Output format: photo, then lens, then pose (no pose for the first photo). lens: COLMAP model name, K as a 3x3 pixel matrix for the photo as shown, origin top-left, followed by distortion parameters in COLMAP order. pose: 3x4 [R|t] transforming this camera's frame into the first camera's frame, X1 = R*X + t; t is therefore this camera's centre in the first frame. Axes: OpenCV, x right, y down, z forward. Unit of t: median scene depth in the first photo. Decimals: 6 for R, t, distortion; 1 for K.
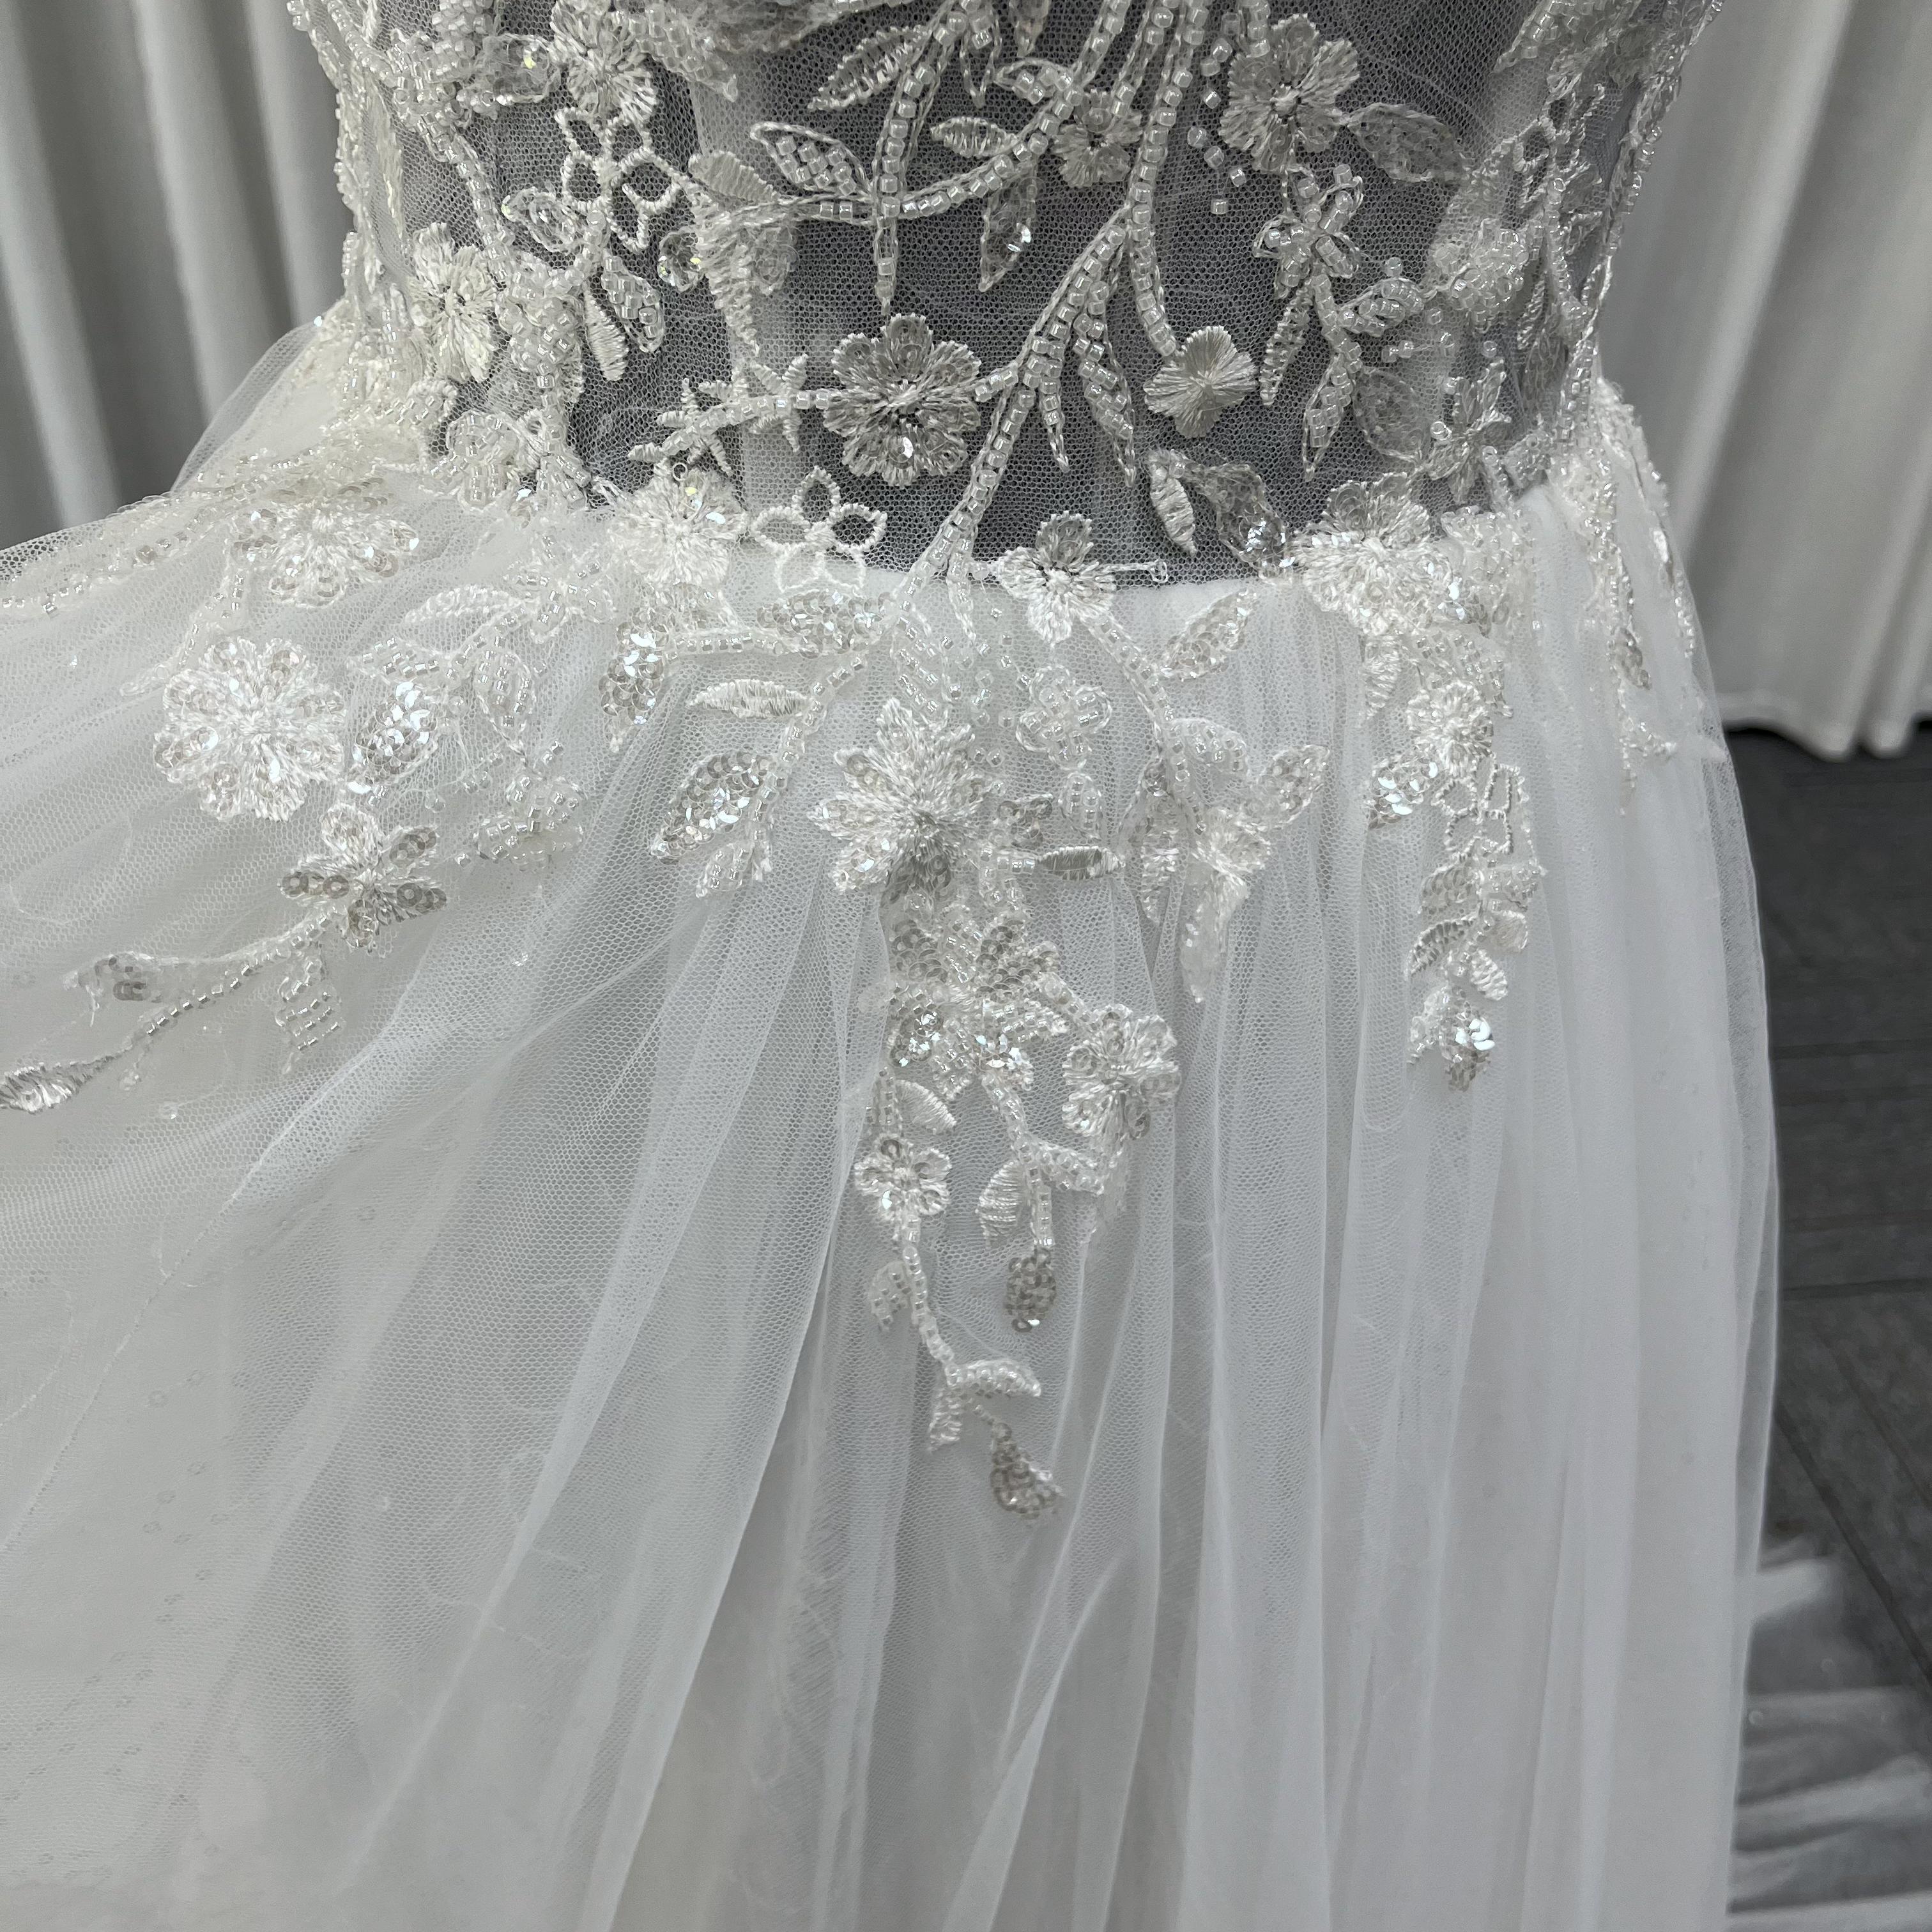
lens RADIAL K [[2004.3, 0, 1003.7], [0, 2004.3, 965.6], [0, 0, 1]] dist [0.020932, 0.009203]
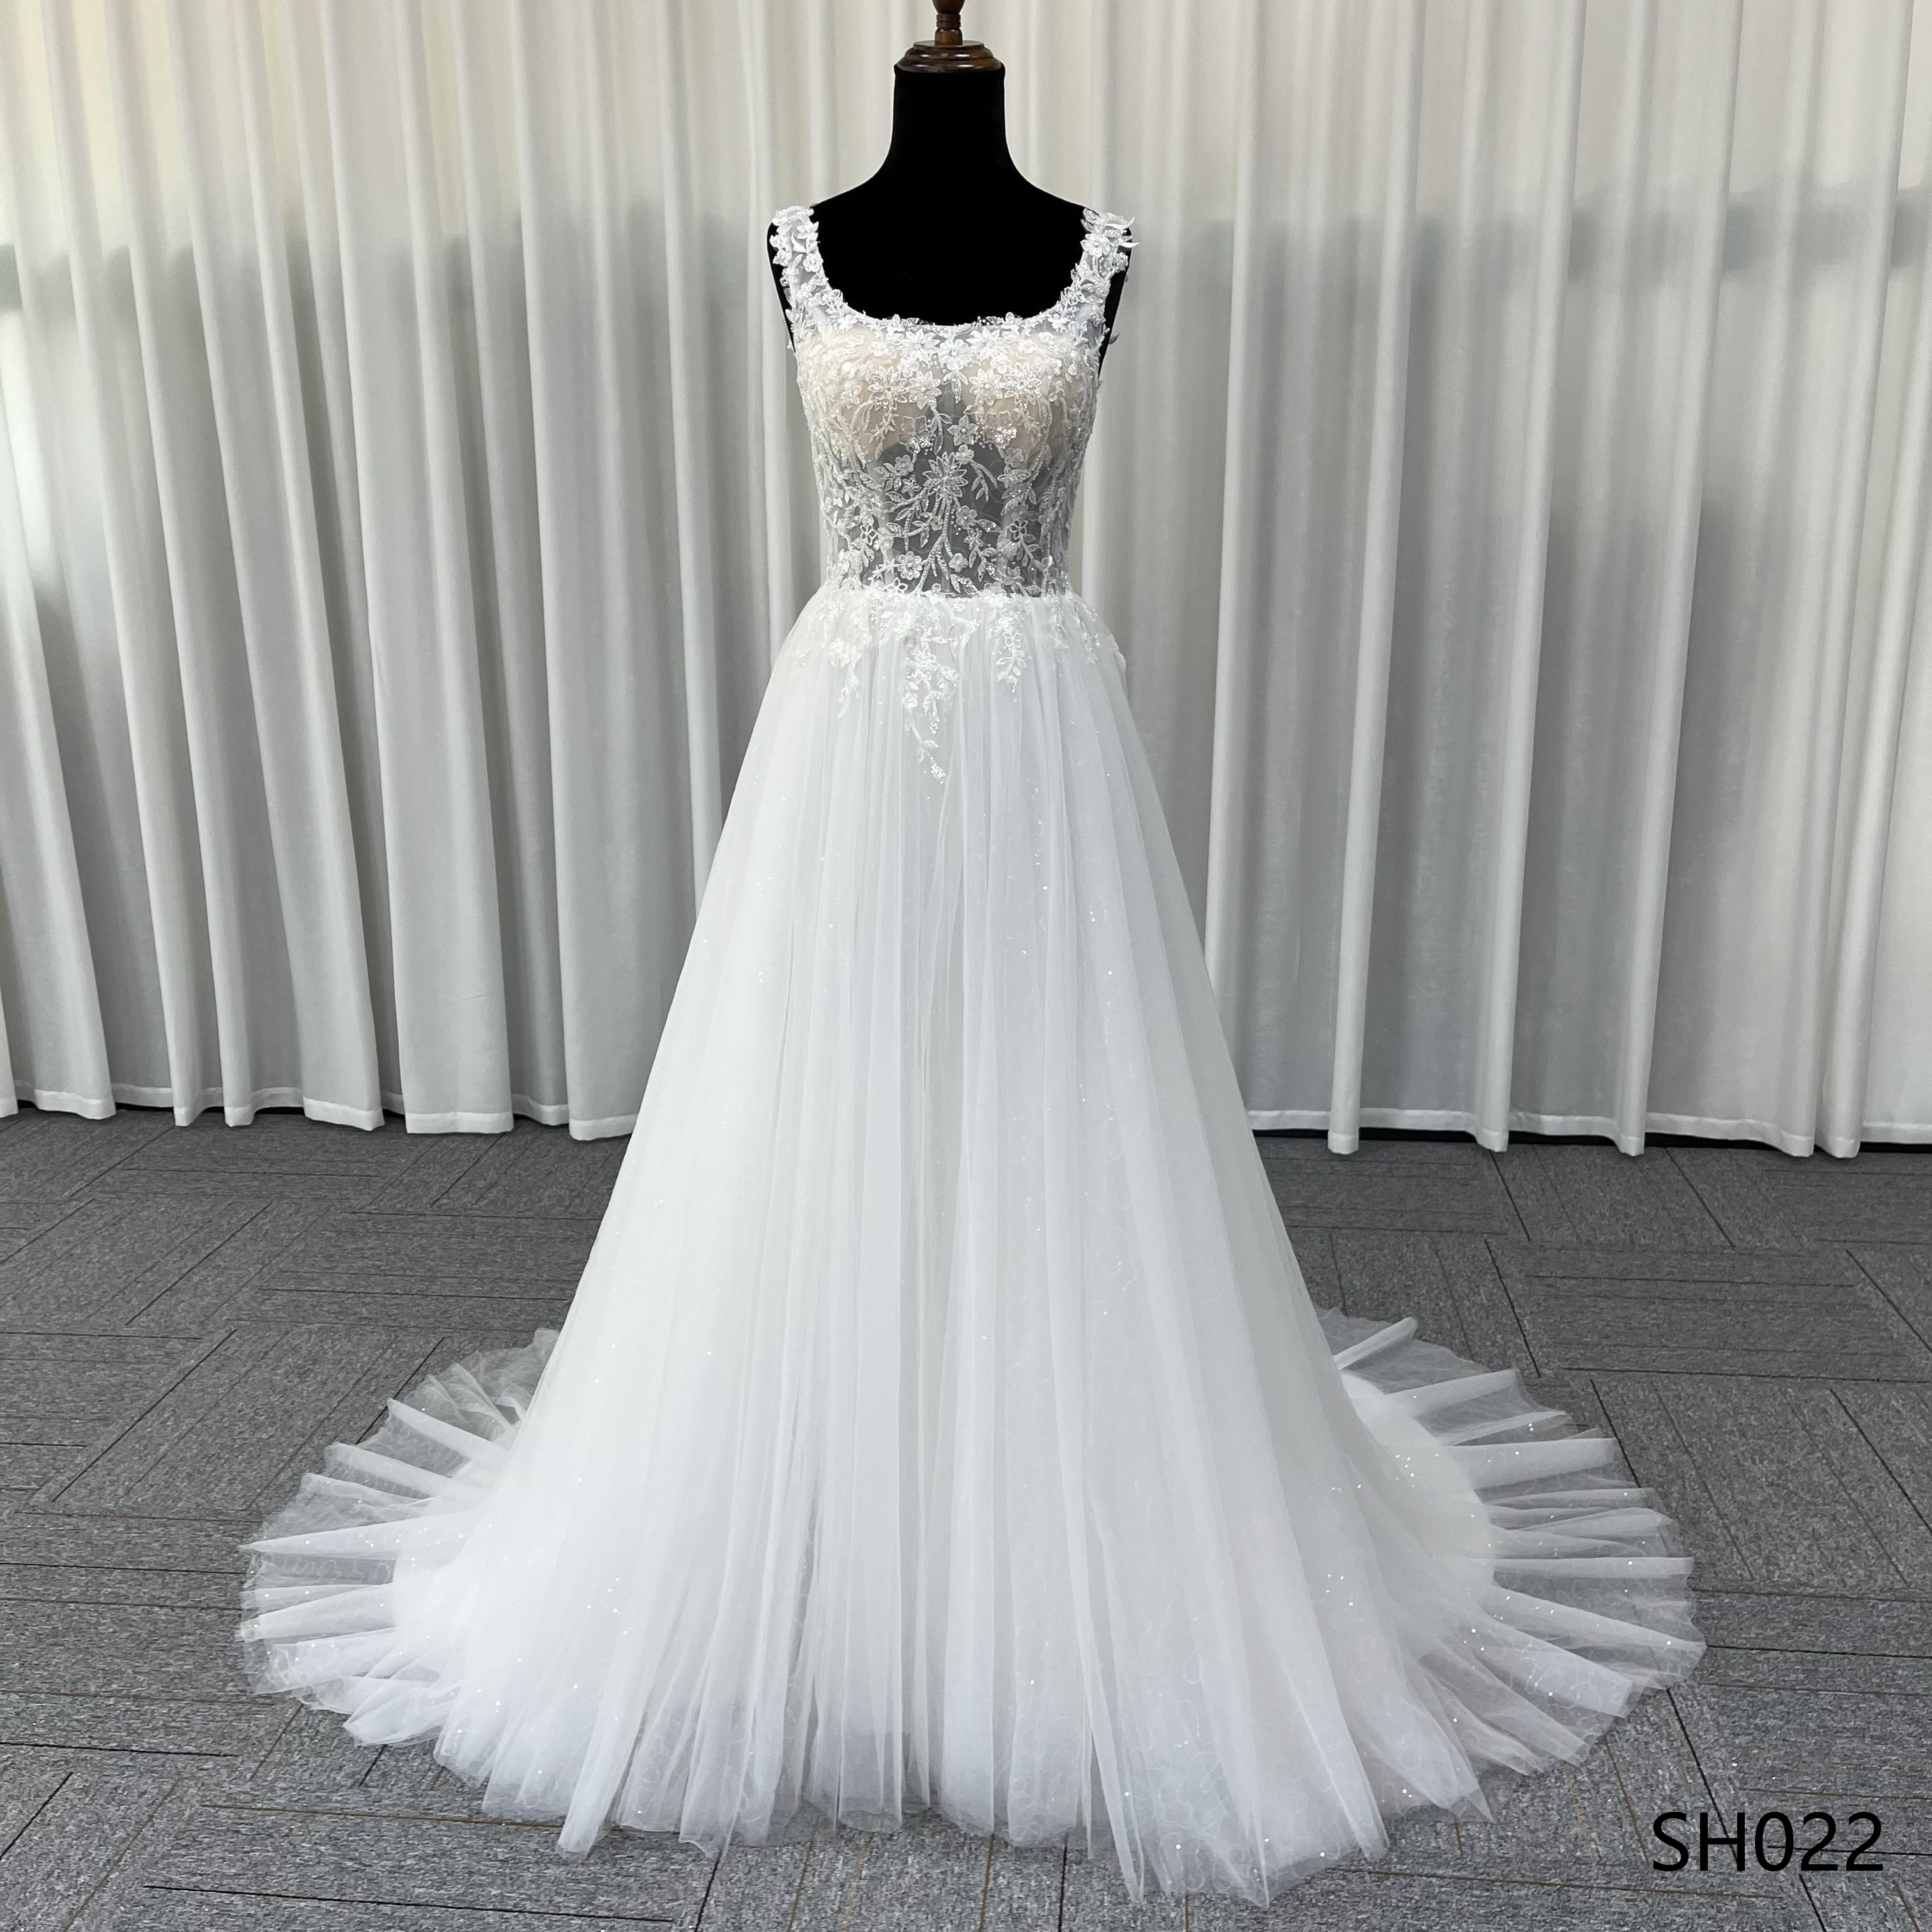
lens RADIAL K [[1941.4, 0, 975.5], [0, 1941.4, 1005.2], [0, 0, 1]] dist [0.022515, -0.034843]
pose [[0.976771, -0.000995, -0.214285, 1.432321], [-0.082891, 0.920391, -0.382113, 3.247753], [0.197606, 0.390999, 0.898928, -3.838053]]
